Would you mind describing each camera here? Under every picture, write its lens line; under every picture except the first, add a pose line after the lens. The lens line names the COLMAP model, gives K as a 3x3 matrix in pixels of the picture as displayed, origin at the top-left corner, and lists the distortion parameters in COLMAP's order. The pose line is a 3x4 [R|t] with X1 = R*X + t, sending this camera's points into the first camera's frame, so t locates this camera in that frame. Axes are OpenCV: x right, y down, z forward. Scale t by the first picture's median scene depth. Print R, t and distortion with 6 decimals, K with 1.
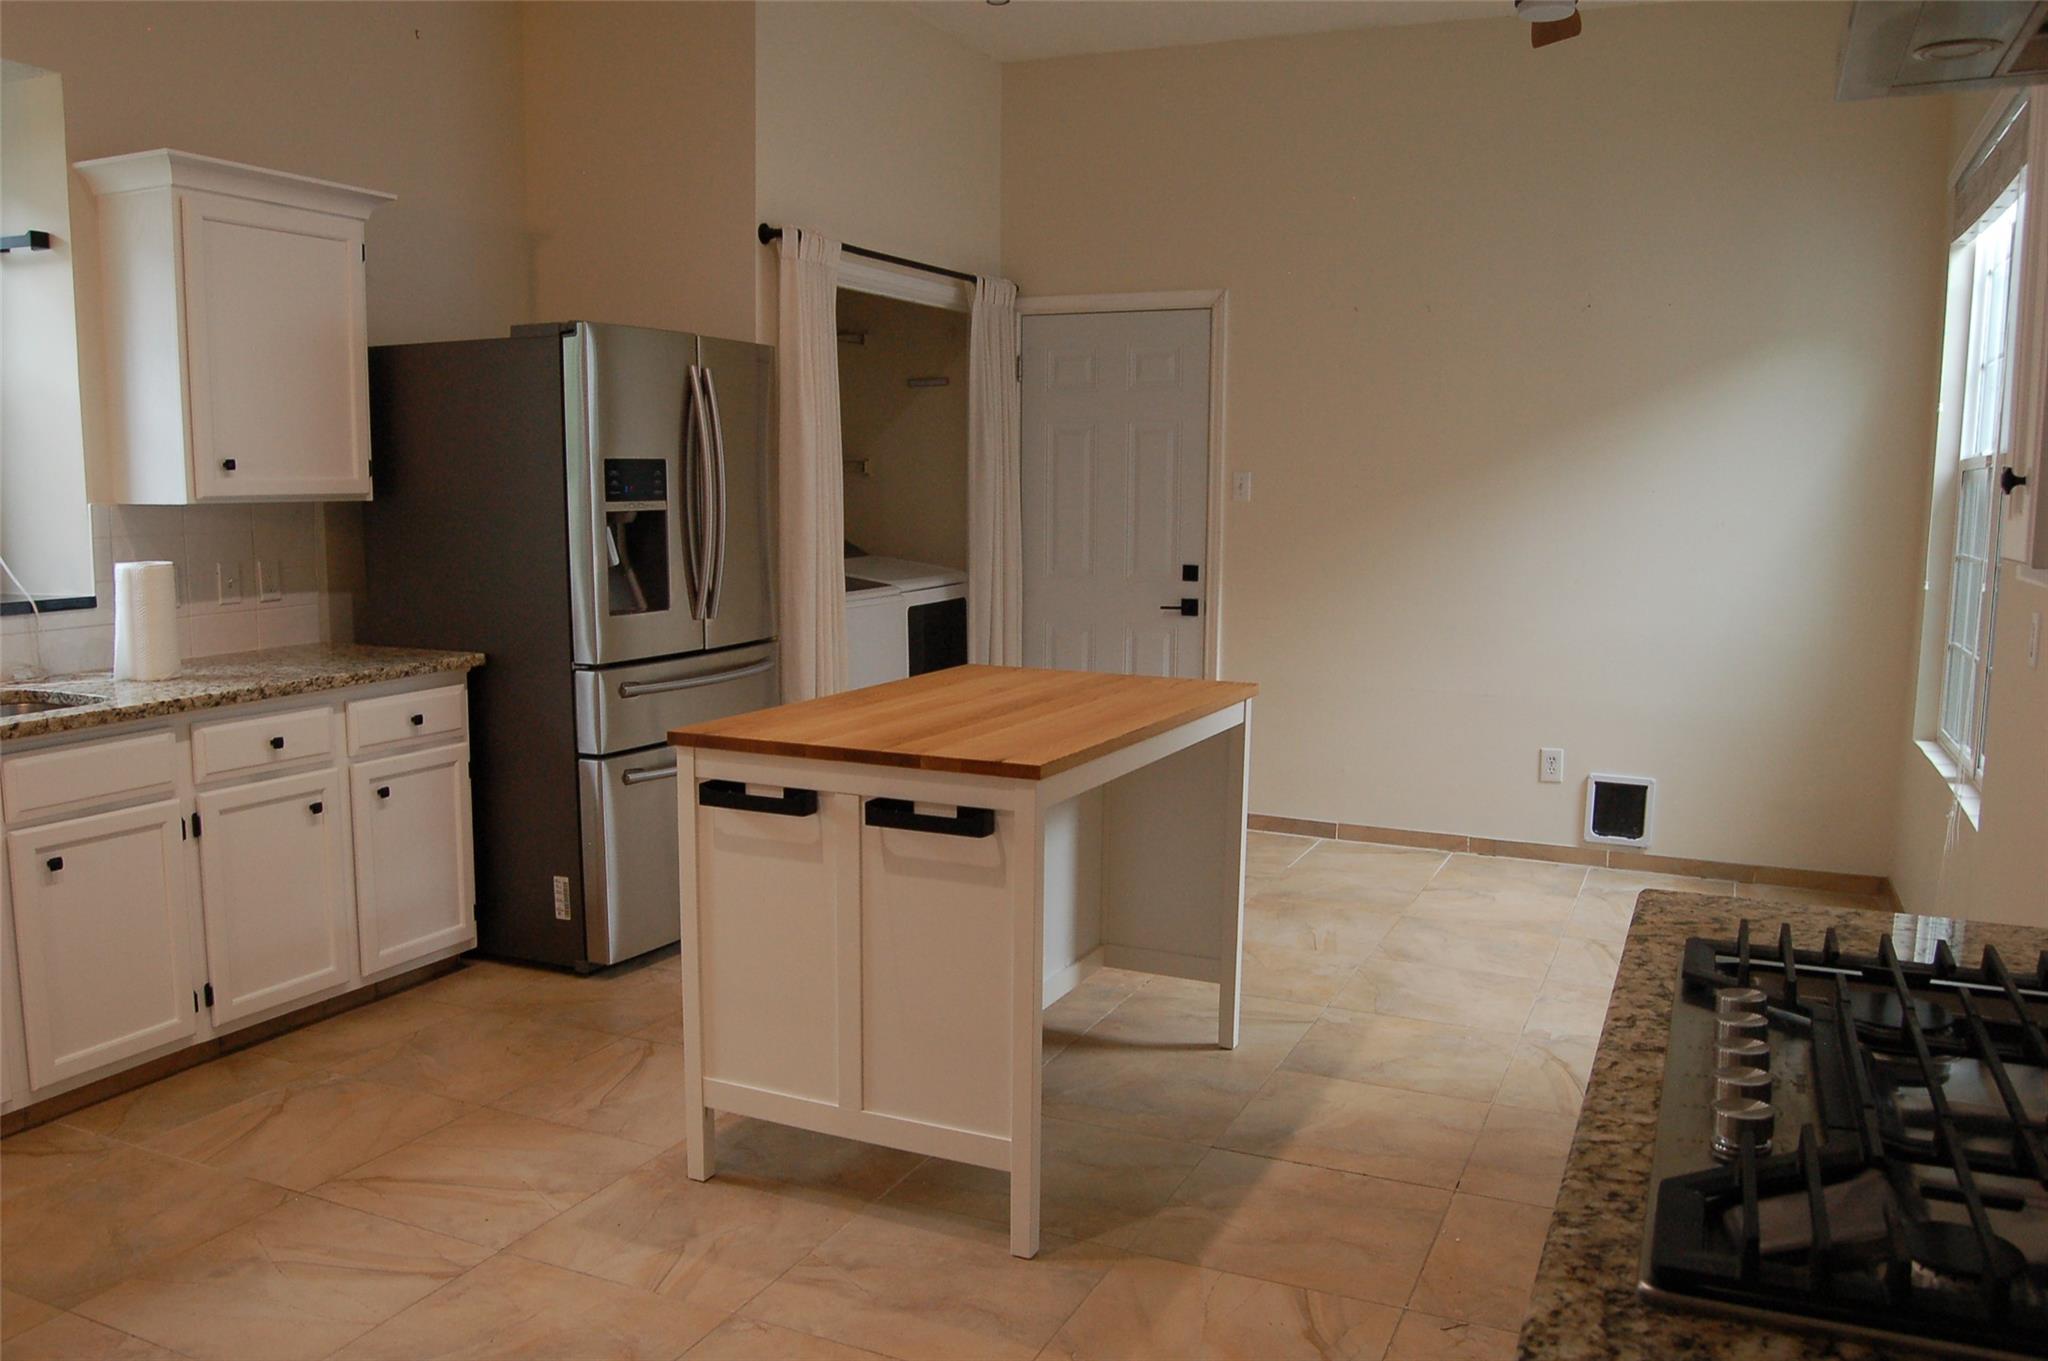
lens RADIAL K [[1603.9, 0, 1014.6], [0, 1603.9, 712.6], [0, 0, 1]] dist [-0.077660, 0.008901]
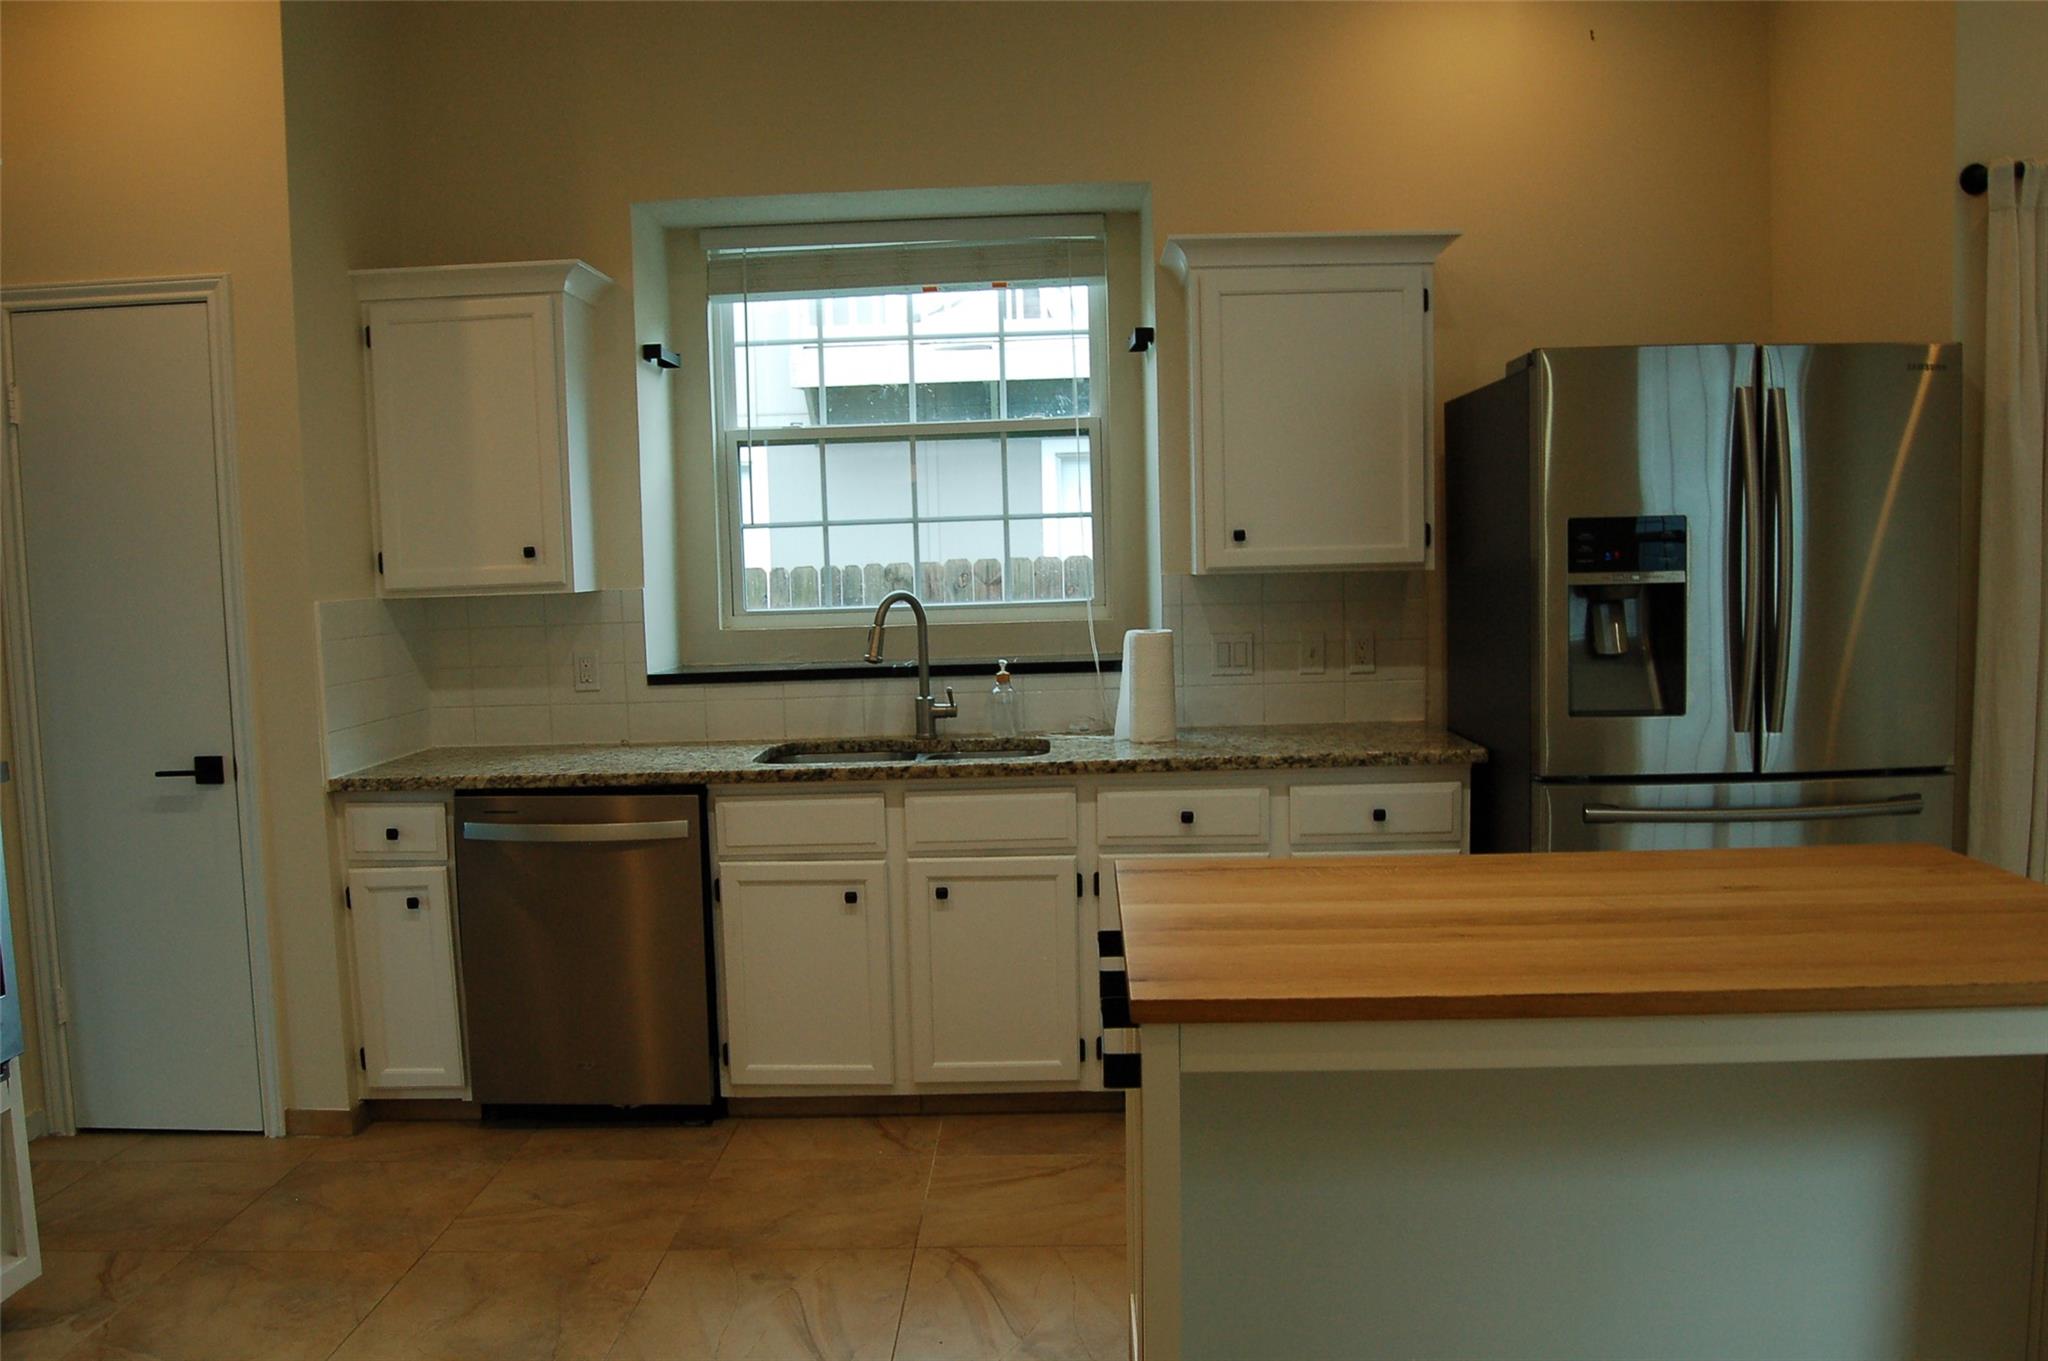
lens RADIAL K [[1603.9, 0, 1014.6], [0, 1603.9, 712.6], [0, 0, 1]] dist [-0.077660, 0.008901]
pose [[0.382812, 0.074753, -0.920797, 0.404667], [-0.104017, 0.993870, 0.037442, -0.071227], [0.917952, 0.081445, 0.388241, 0.496814]]
